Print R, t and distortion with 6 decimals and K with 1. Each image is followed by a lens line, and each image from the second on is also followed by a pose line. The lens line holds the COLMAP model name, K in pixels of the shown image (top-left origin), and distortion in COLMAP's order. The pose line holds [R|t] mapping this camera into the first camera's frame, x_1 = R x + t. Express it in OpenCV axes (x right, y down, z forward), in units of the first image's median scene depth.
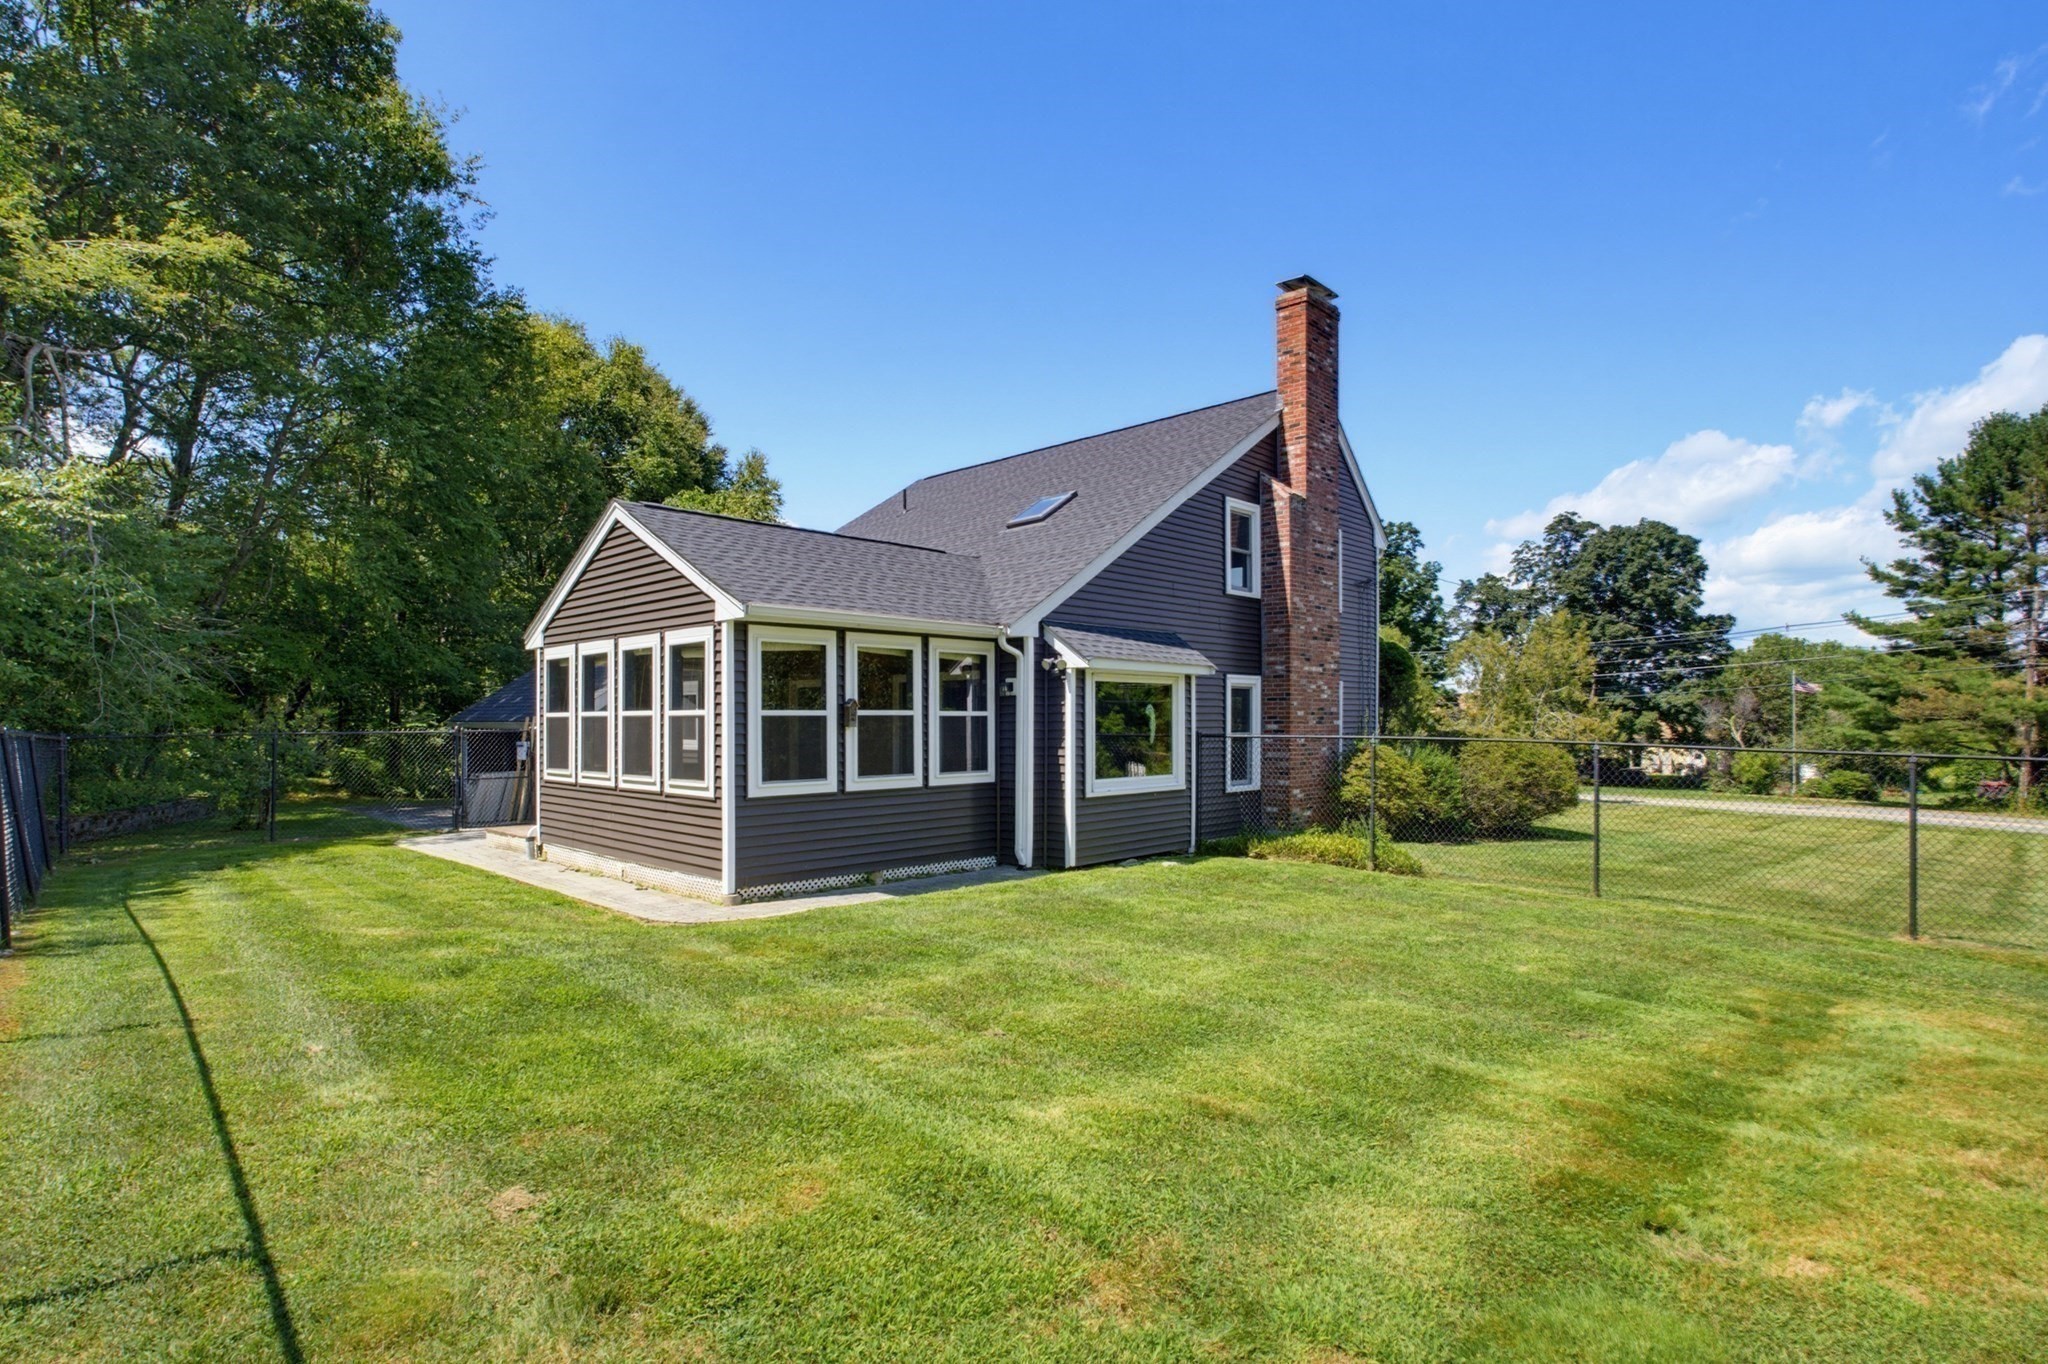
lens RADIAL K [[965.0, 0, 1030.5], [0, 965.0, 760.1], [0, 0, 1]] dist [-0.029231, 0.007898]
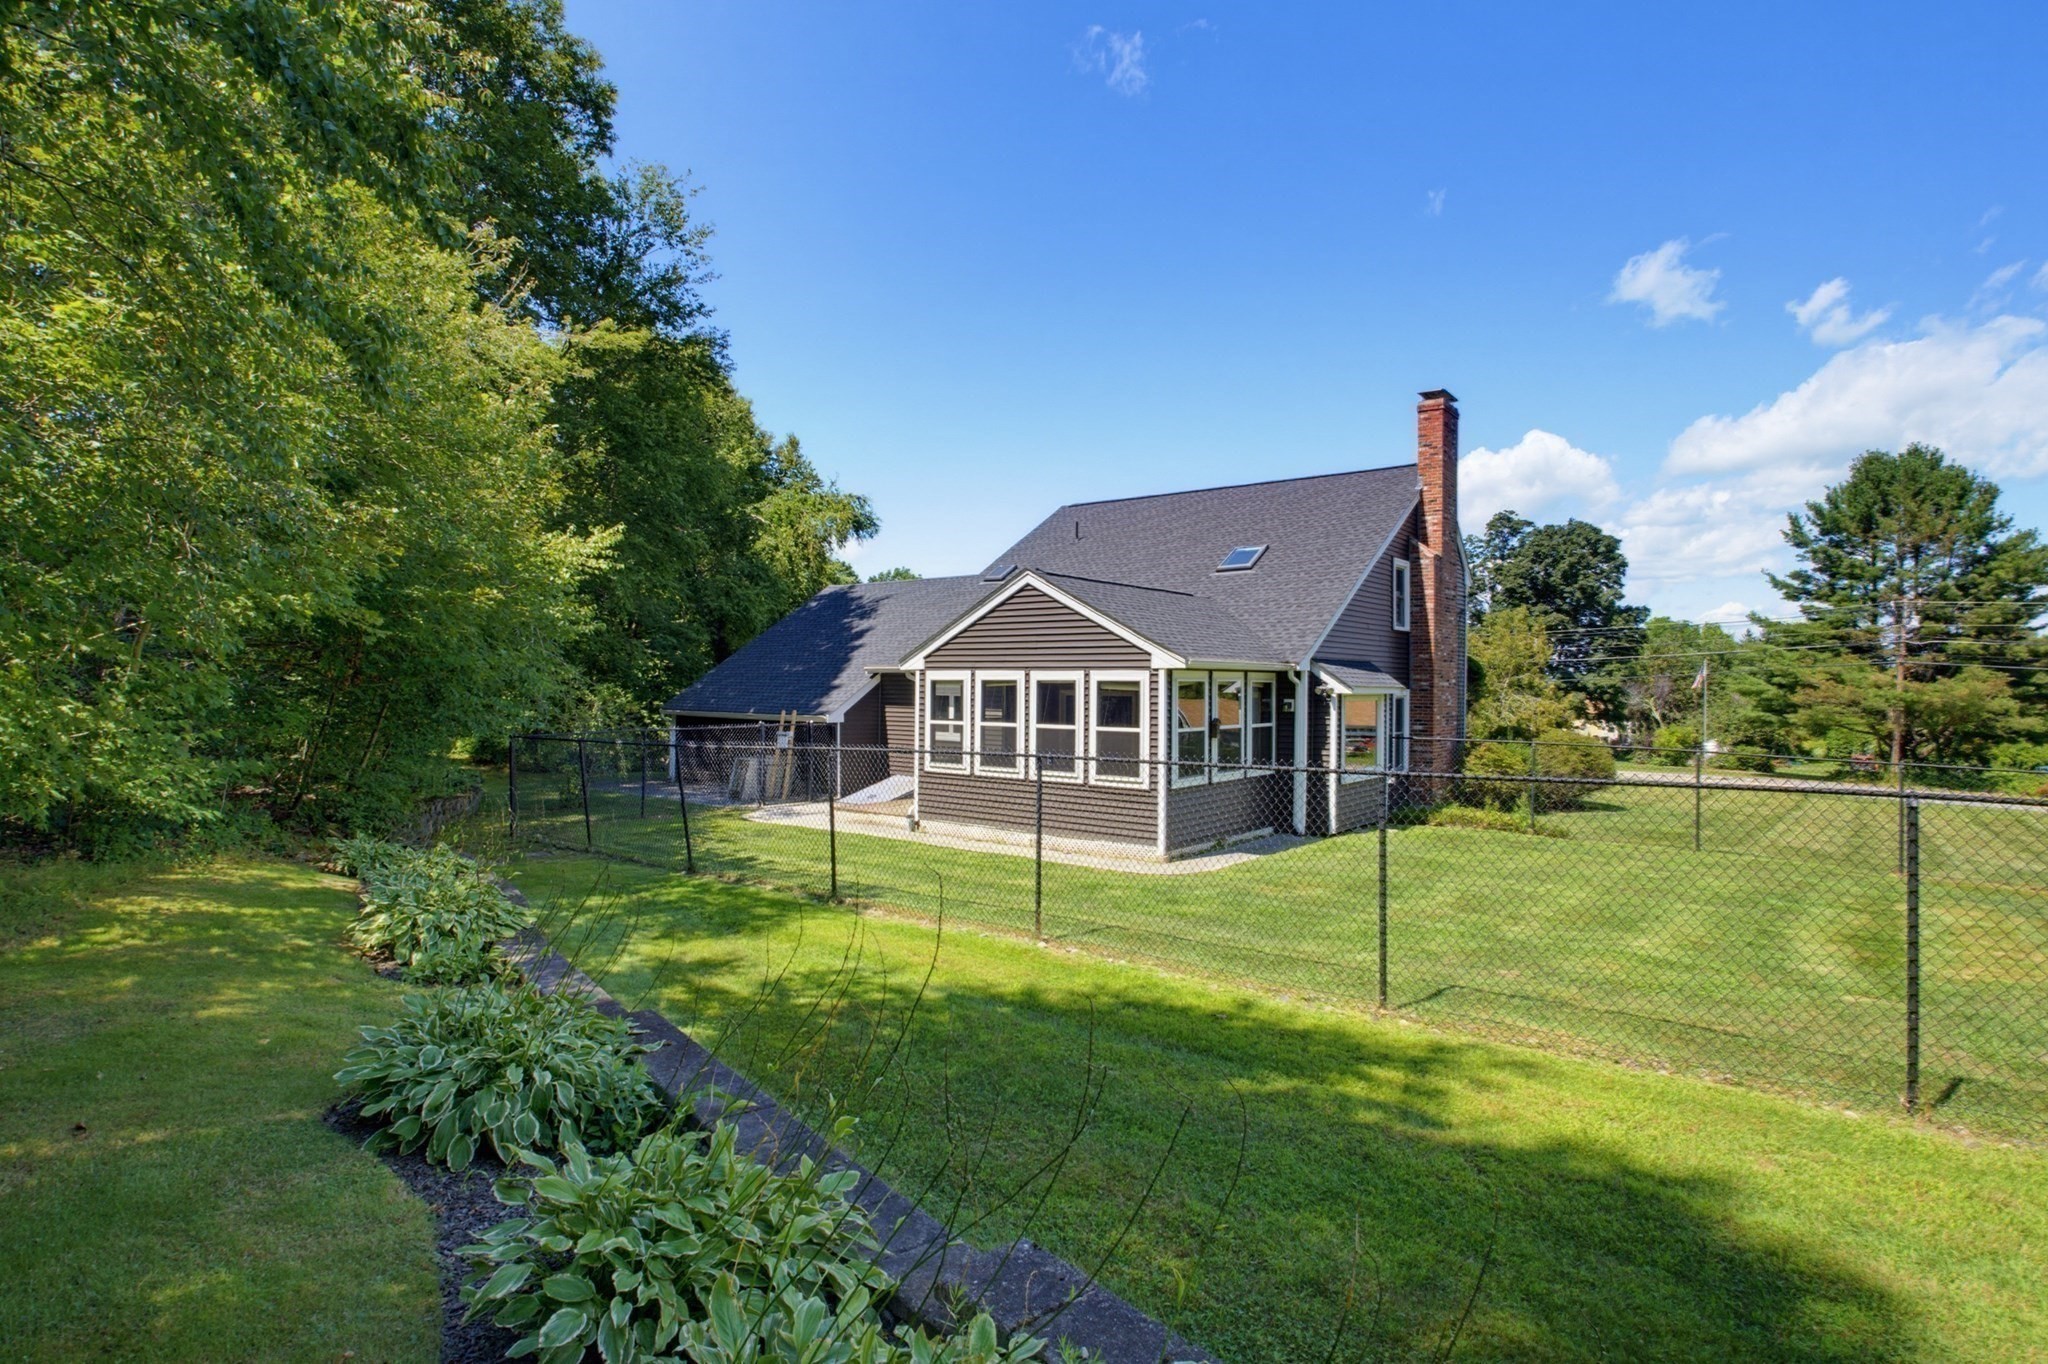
lens RADIAL K [[995.4, 0, 1029.6], [0, 995.4, 715.2], [0, 0, 1]] dist [-0.008353, 0.001128]
pose [[0.993376, 0.006484, 0.114730, -0.421990], [-0.005779, 0.999962, -0.006476, -0.038136], [-0.114768, 0.005770, 0.993376, -0.293778]]
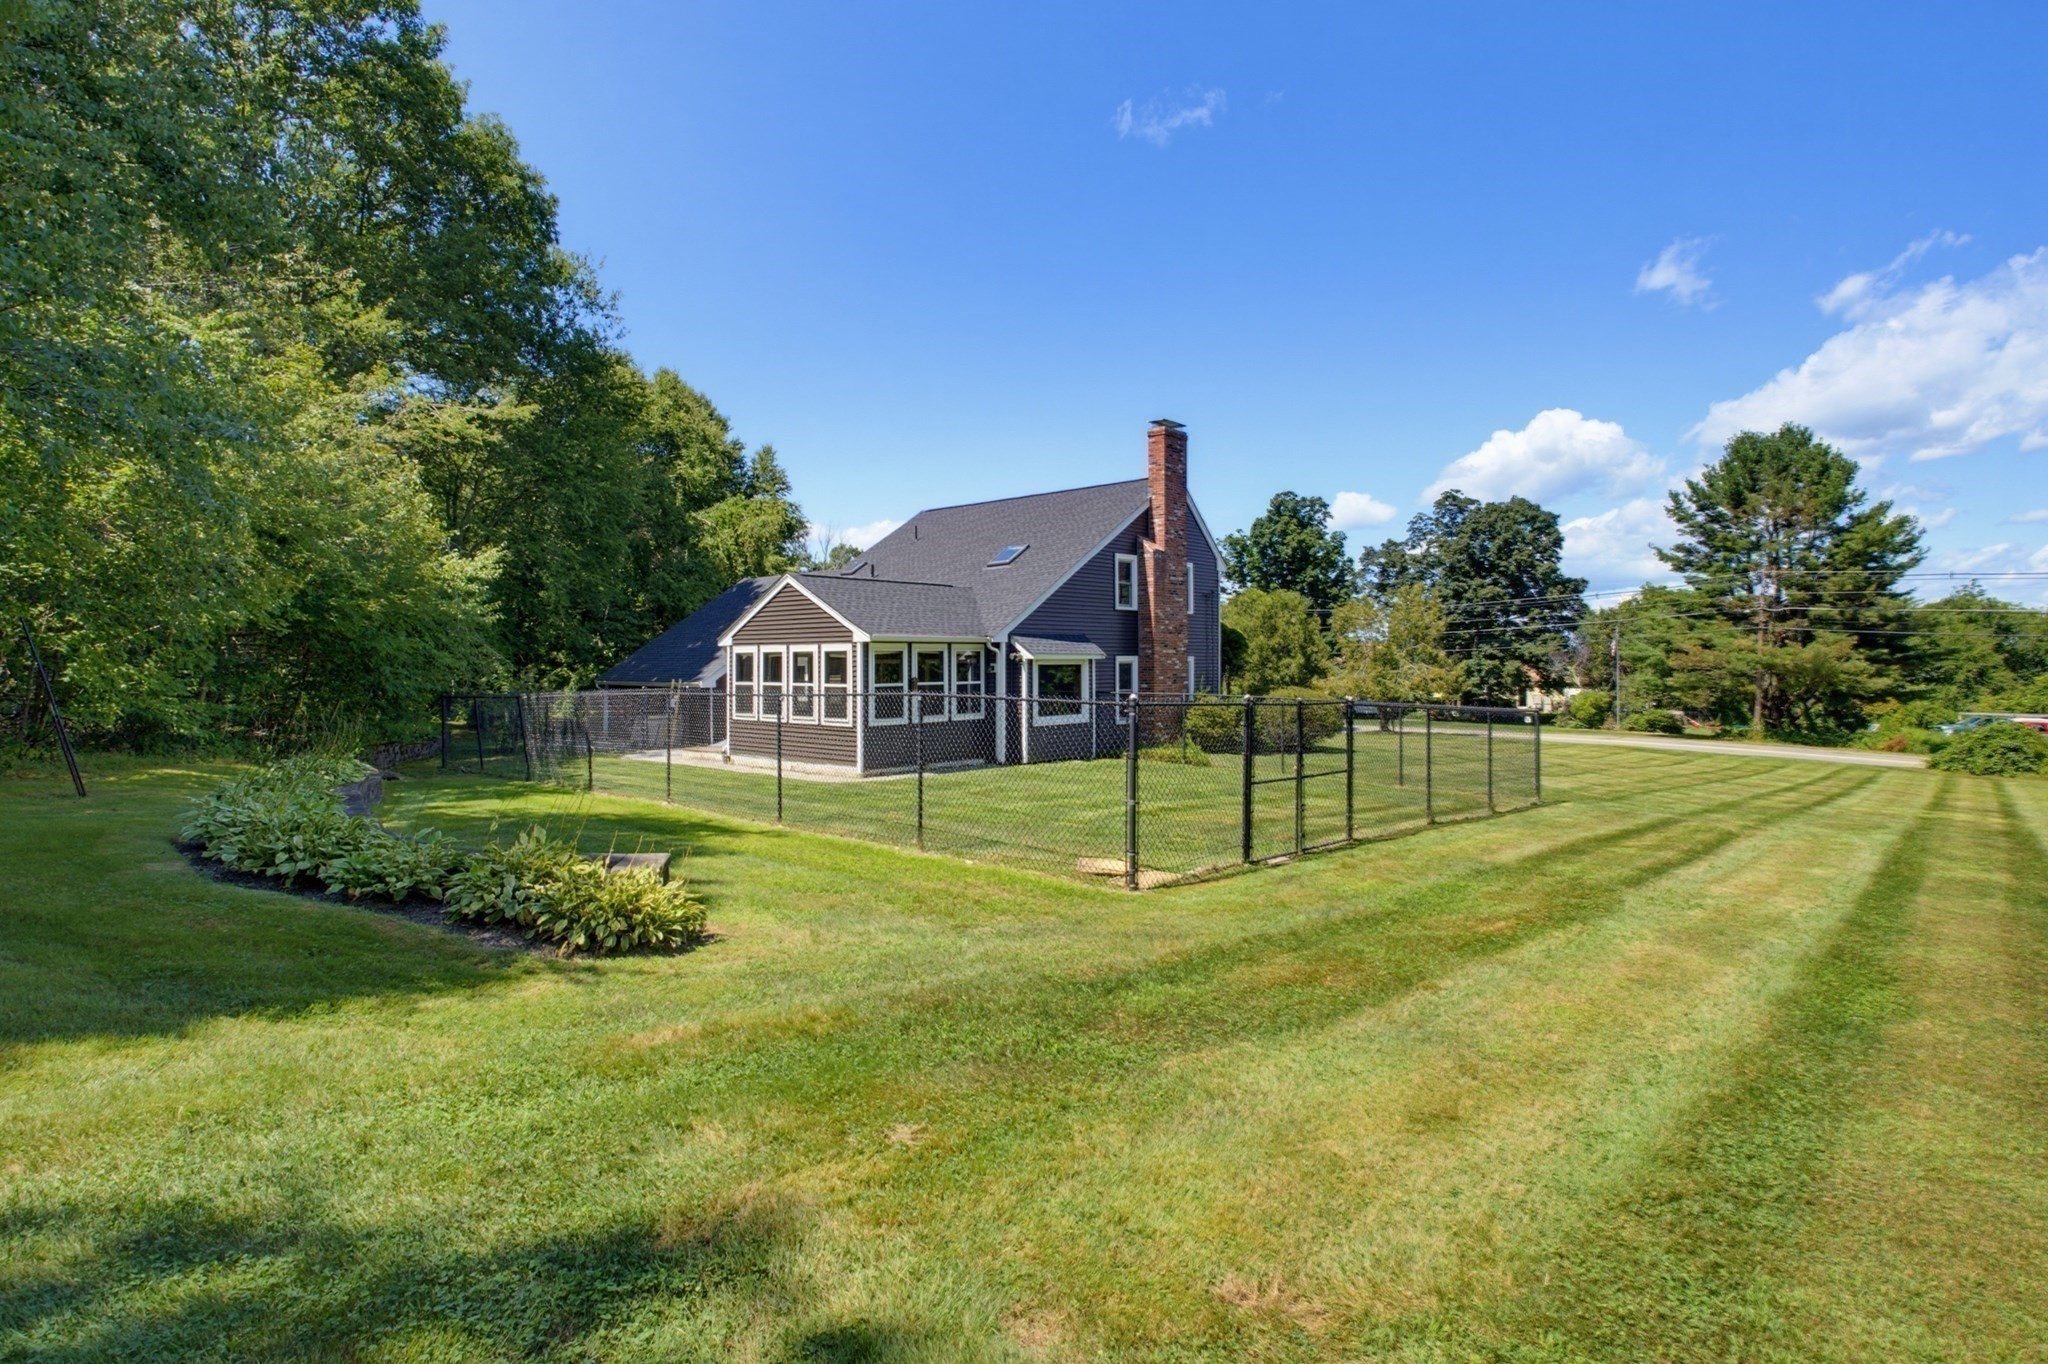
lens RADIAL K [[1007.1, 0, 1032.1], [0, 1007.1, 696.0], [0, 0, 1]] dist [-0.015695, 0.001563]
pose [[0.999128, -0.003874, 0.041564, -0.019879], [0.004068, 0.999981, -0.004586, -0.009467], [-0.041545, 0.004751, 0.999125, -0.731082]]
